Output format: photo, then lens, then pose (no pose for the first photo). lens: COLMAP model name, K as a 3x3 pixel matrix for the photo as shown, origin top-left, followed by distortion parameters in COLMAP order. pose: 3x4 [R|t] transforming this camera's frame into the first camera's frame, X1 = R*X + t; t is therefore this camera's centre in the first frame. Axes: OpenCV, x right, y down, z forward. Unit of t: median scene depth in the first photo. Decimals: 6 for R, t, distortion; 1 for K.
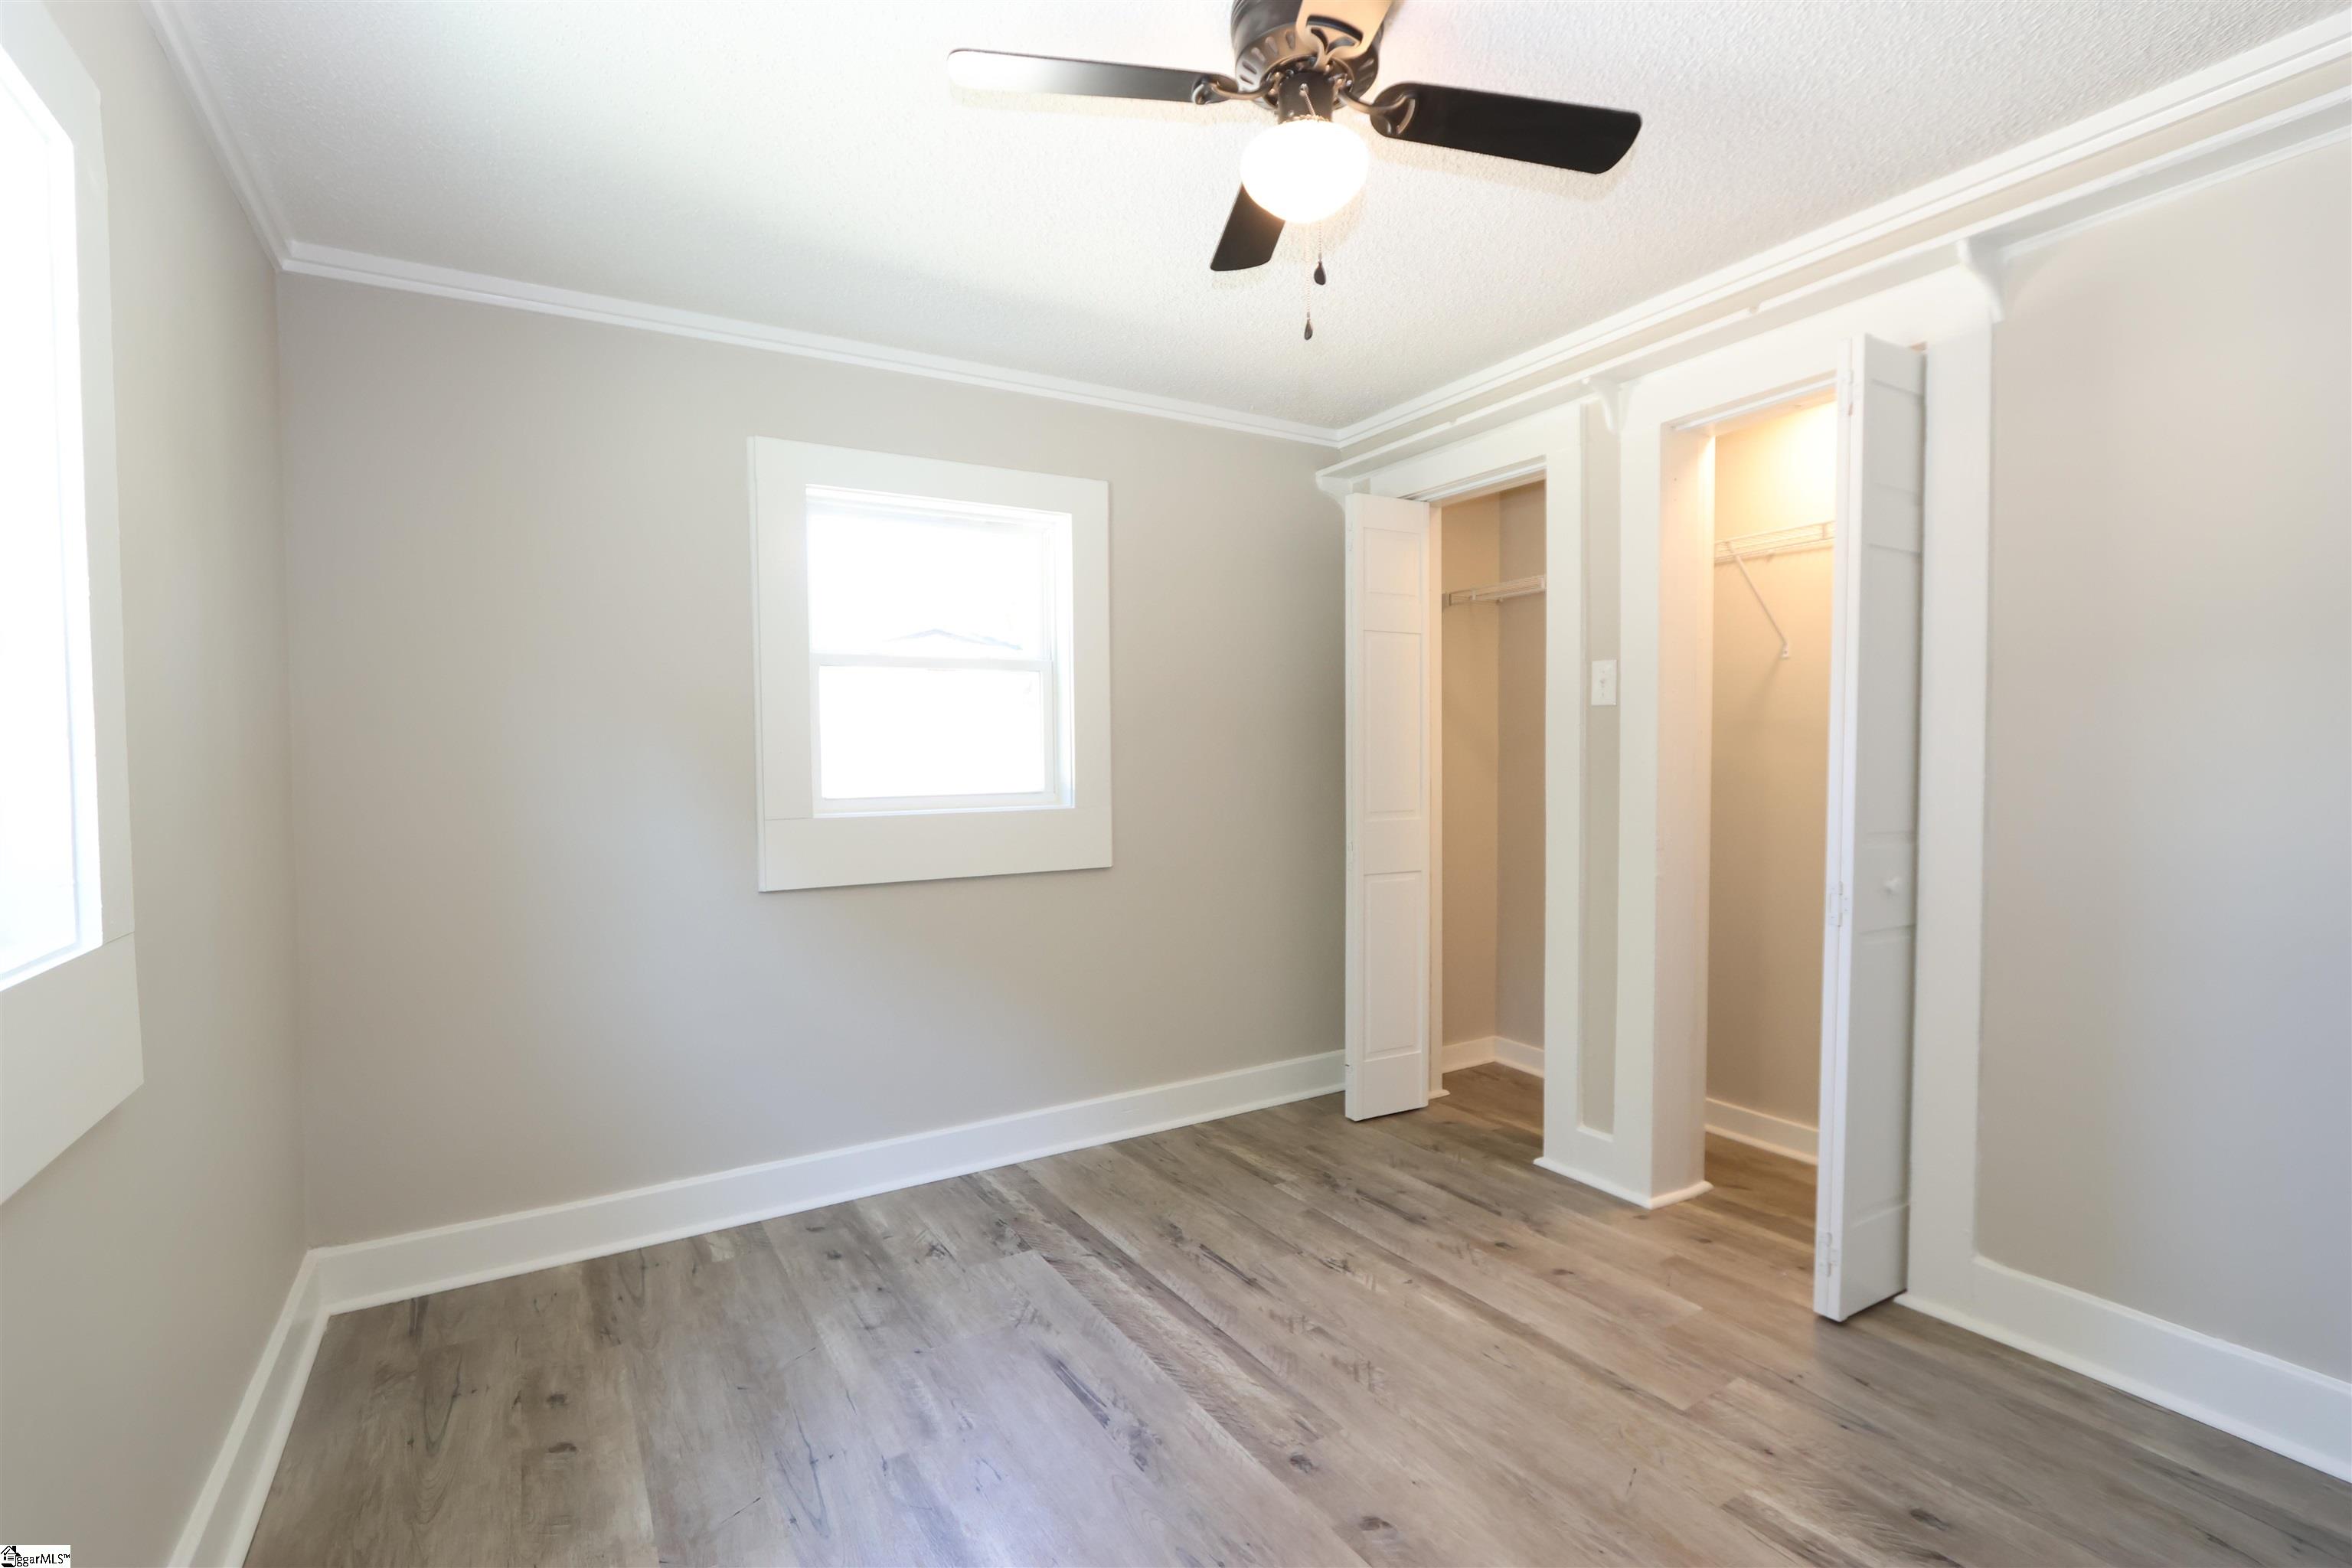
lens RADIAL K [[1075.4, 0, 1164.0], [0, 1075.4, 780.3], [0, 0, 1]] dist [-0.015177, 0.001427]
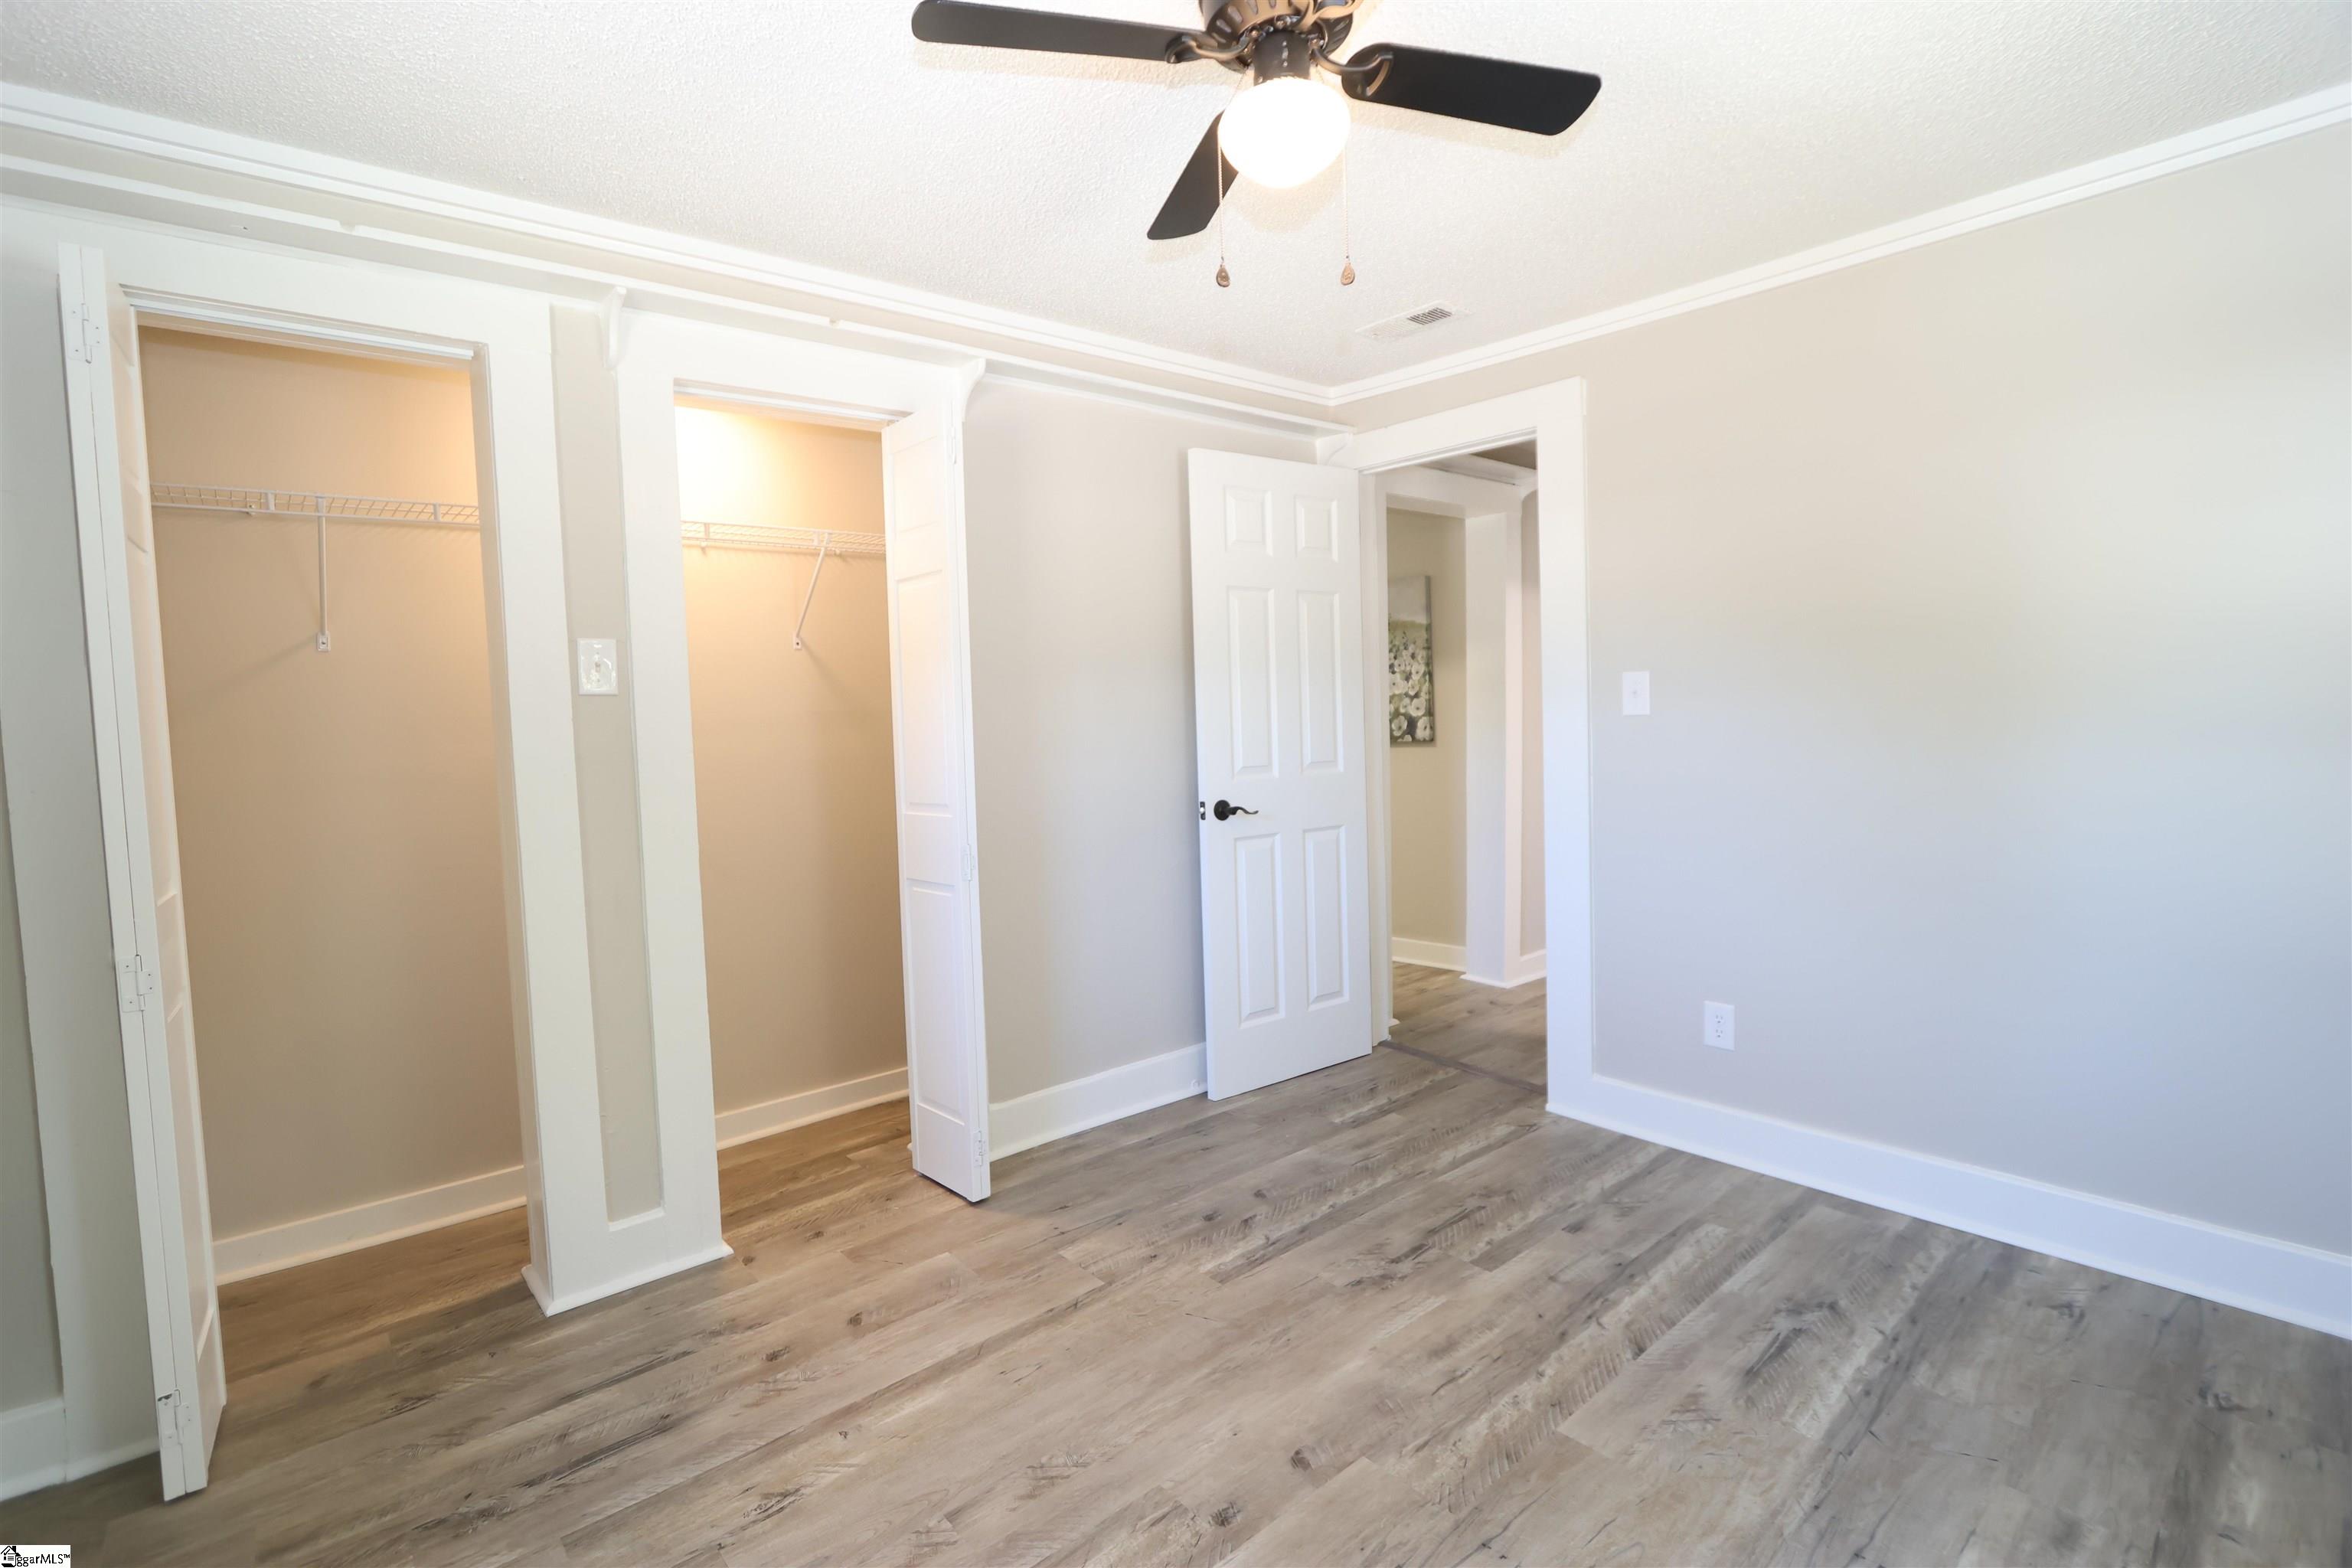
lens RADIAL K [[1075.4, 0, 1164.0], [0, 1075.4, 780.3], [0, 0, 1]] dist [-0.015177, 0.001427]
pose [[-0.164707, -0.046626, 0.985240, -0.548696], [0.061447, 0.996457, 0.057429, -0.032328], [-0.984427, 0.069999, -0.161258, 0.865726]]
